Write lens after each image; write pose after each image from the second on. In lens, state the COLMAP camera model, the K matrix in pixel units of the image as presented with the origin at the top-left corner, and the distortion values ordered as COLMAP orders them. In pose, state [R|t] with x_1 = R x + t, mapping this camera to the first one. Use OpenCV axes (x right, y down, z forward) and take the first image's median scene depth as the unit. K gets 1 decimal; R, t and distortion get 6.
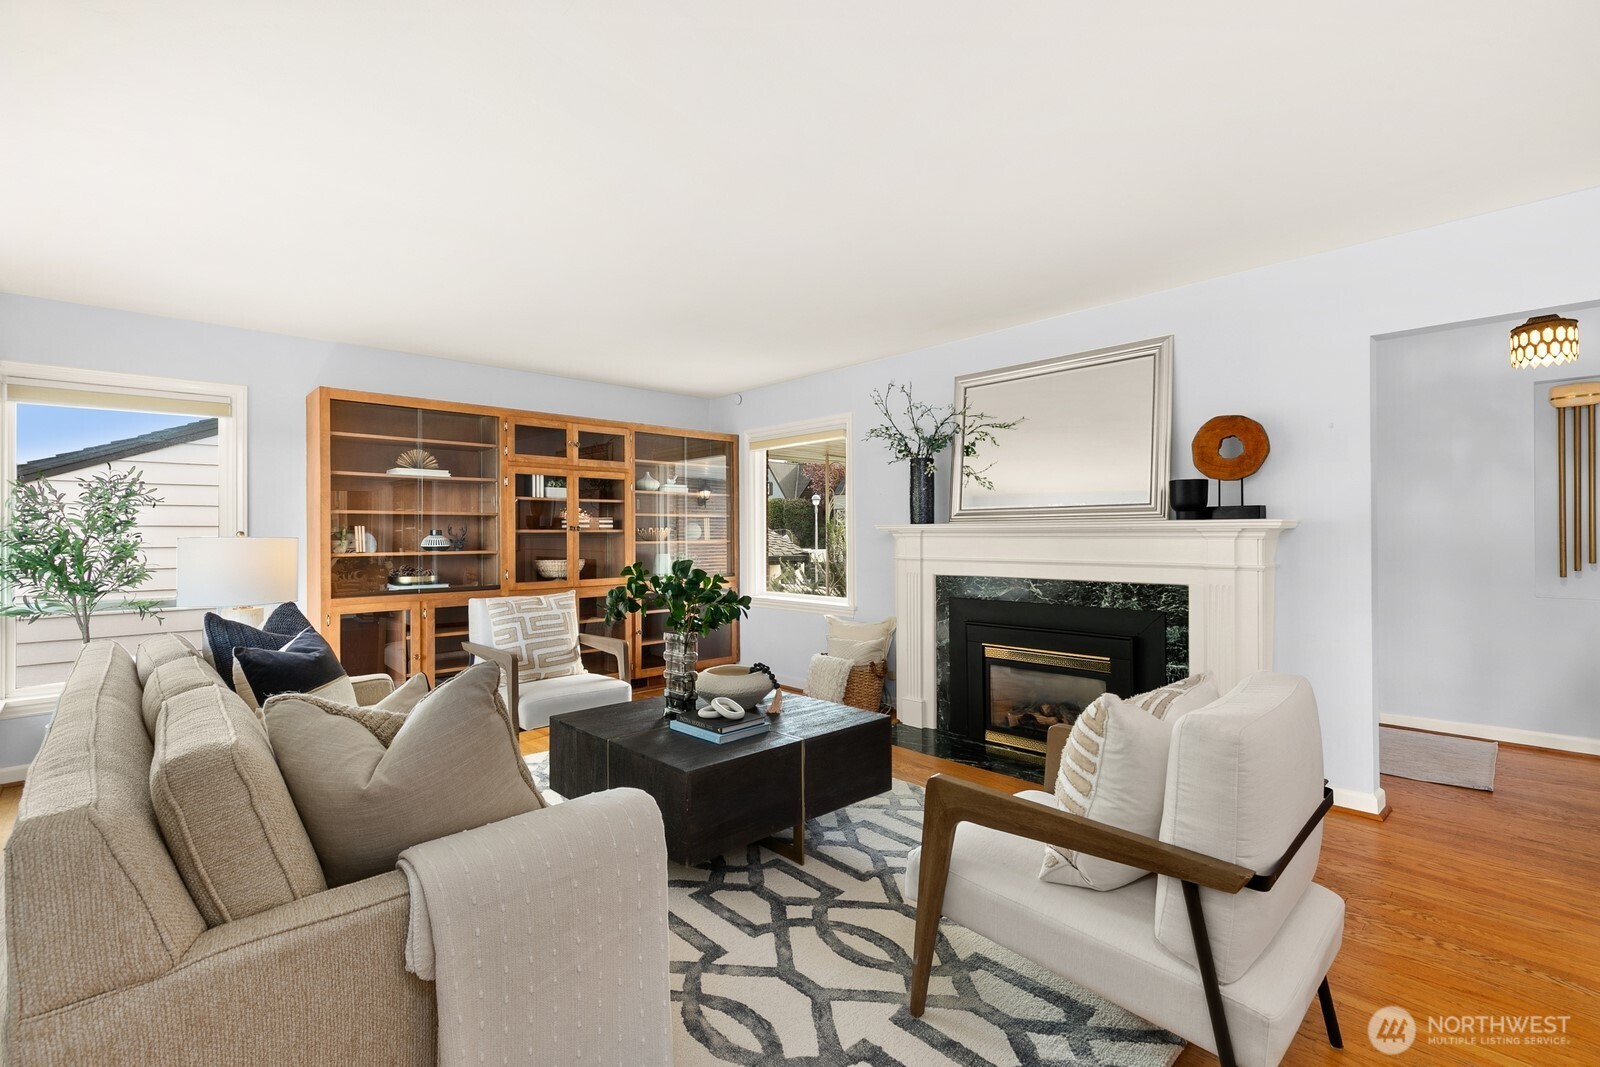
lens RADIAL K [[721.5, 0, 800.0], [0, 721.5, 533.5], [0, 0, 1]] dist [0.001189, -0.000082]
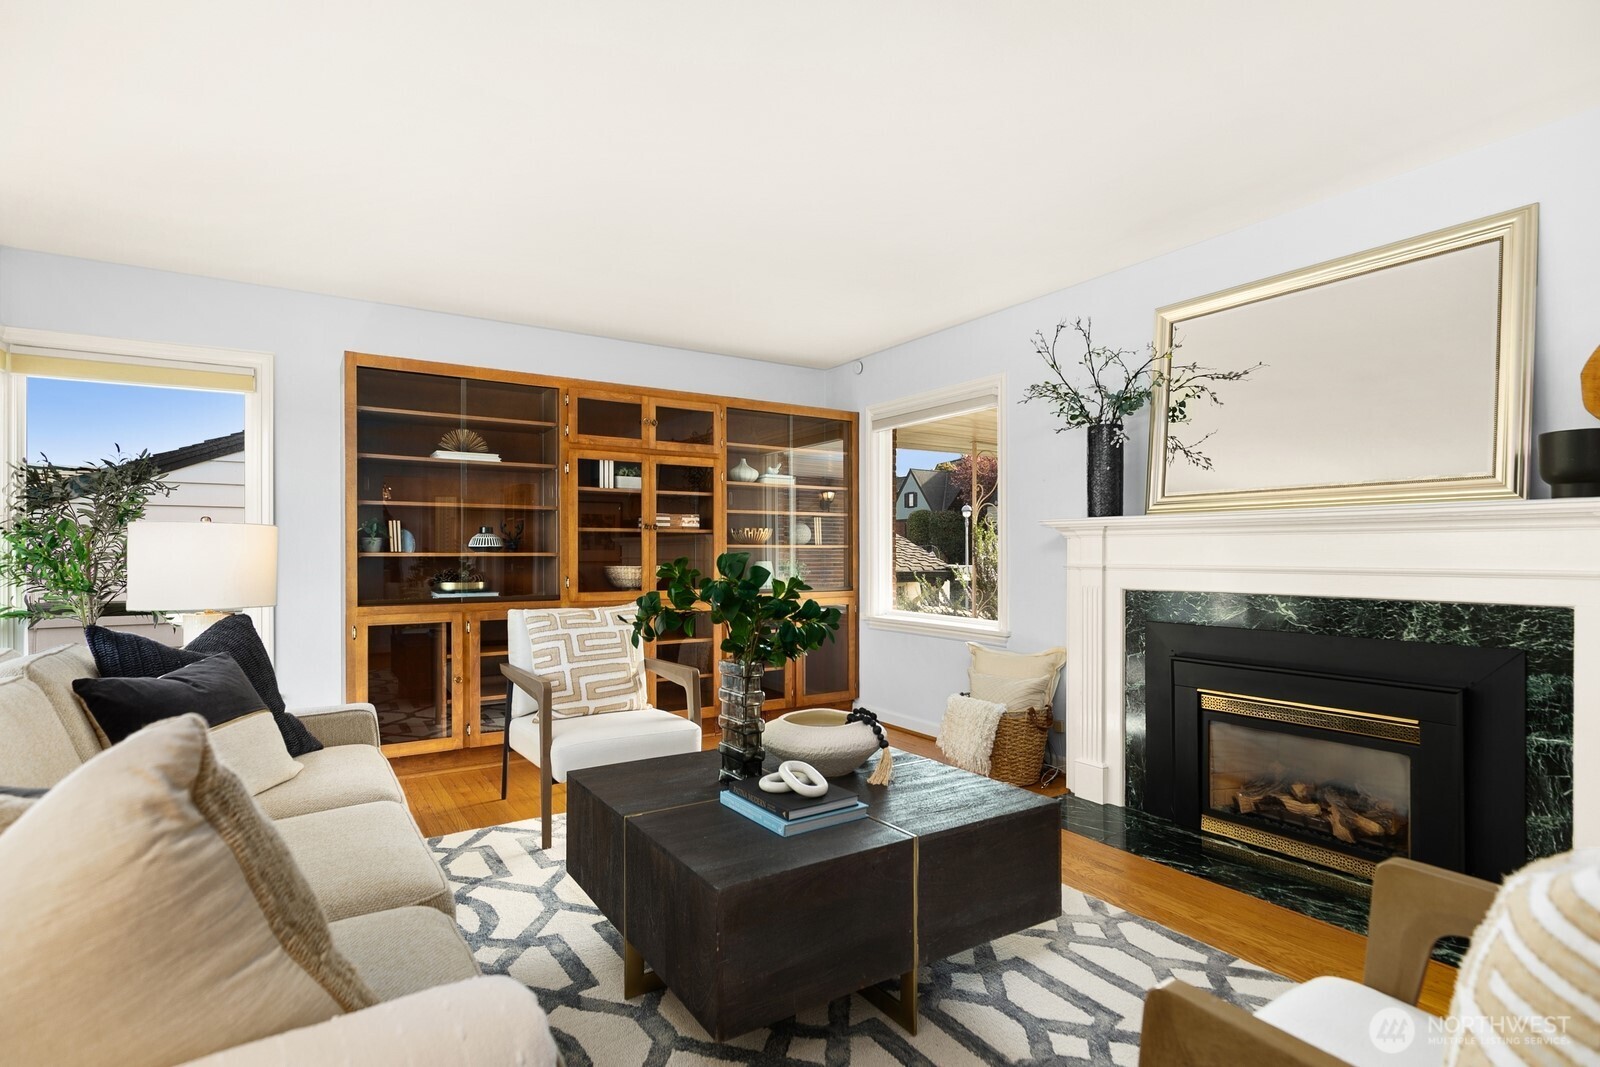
lens RADIAL K [[797.1, 0, 802.3], [0, 797.1, 553.0], [0, 0, 1]] dist [-0.001442, -0.000685]
pose [[0.983543, 0.005595, -0.180588, 0.018513], [-0.005053, 0.999981, 0.003464, 0.021587], [0.180604, -0.002494, 0.983553, 0.181690]]
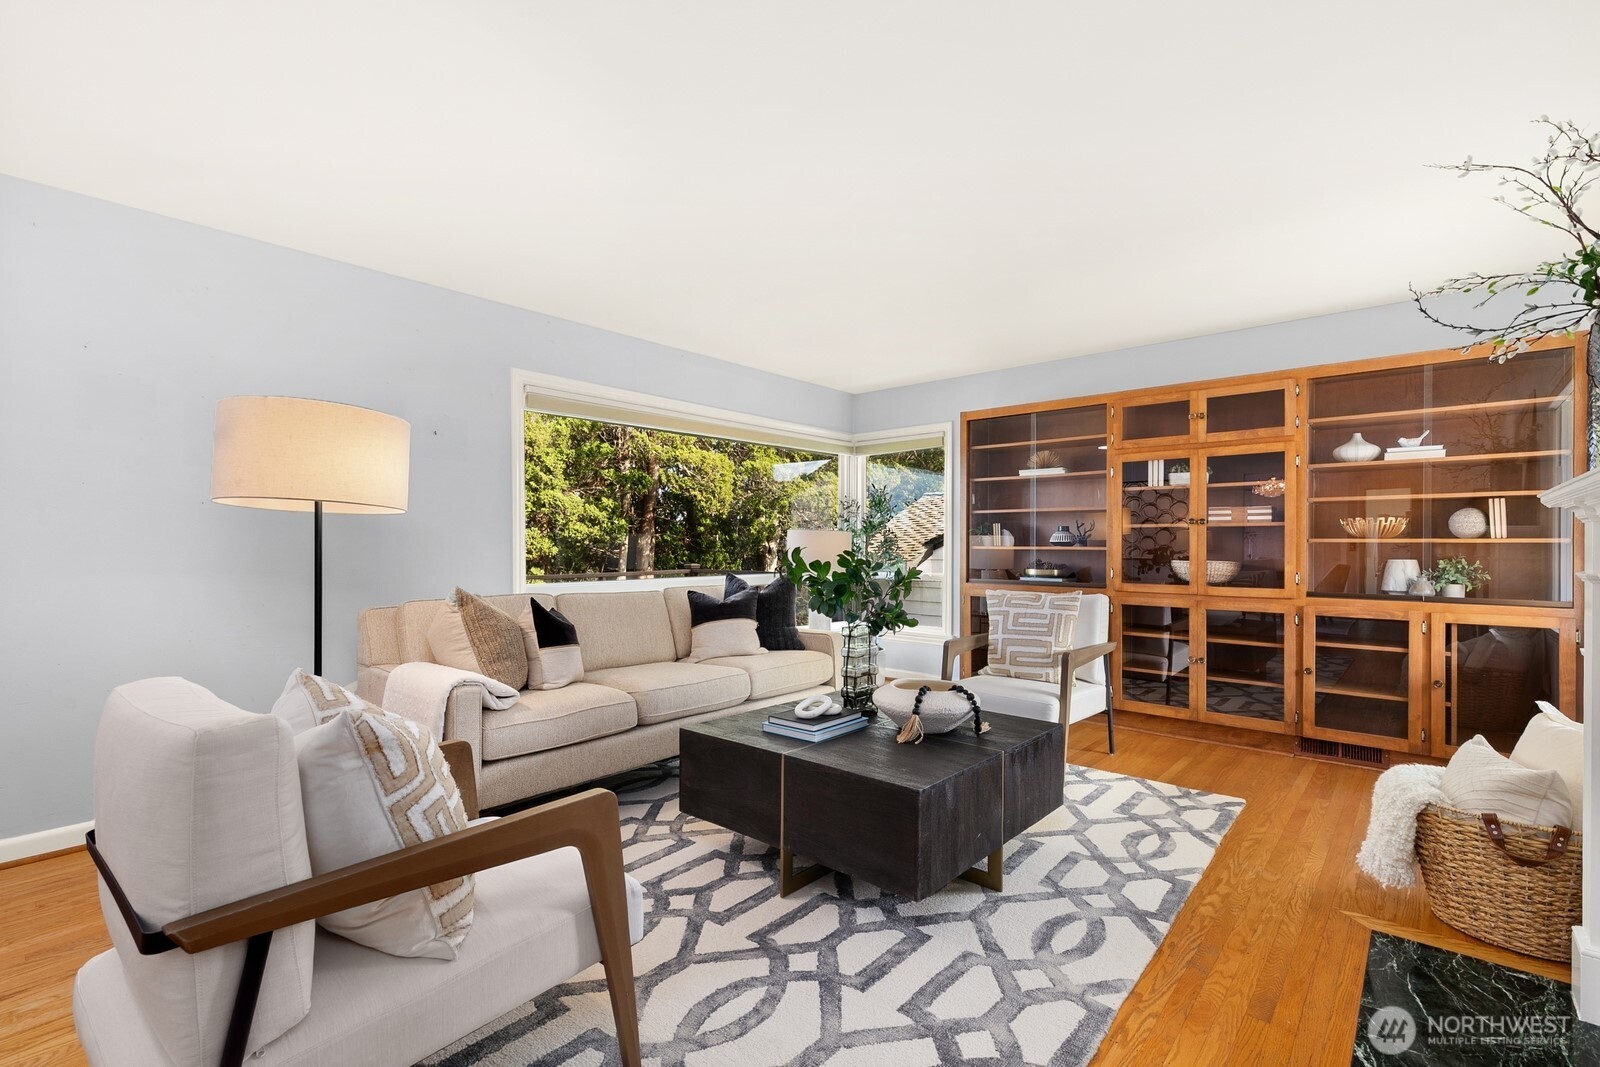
lens RADIAL K [[732.4, 0, 798.6], [0, 732.4, 540.4], [0, 0, 1]] dist [0.002232, 0.000125]
pose [[0.090916, 0.000422, -0.995859, 0.540228], [-0.002852, 0.999996, 0.000163, 0.017964], [0.995855, 0.002826, 0.090917, 0.573961]]
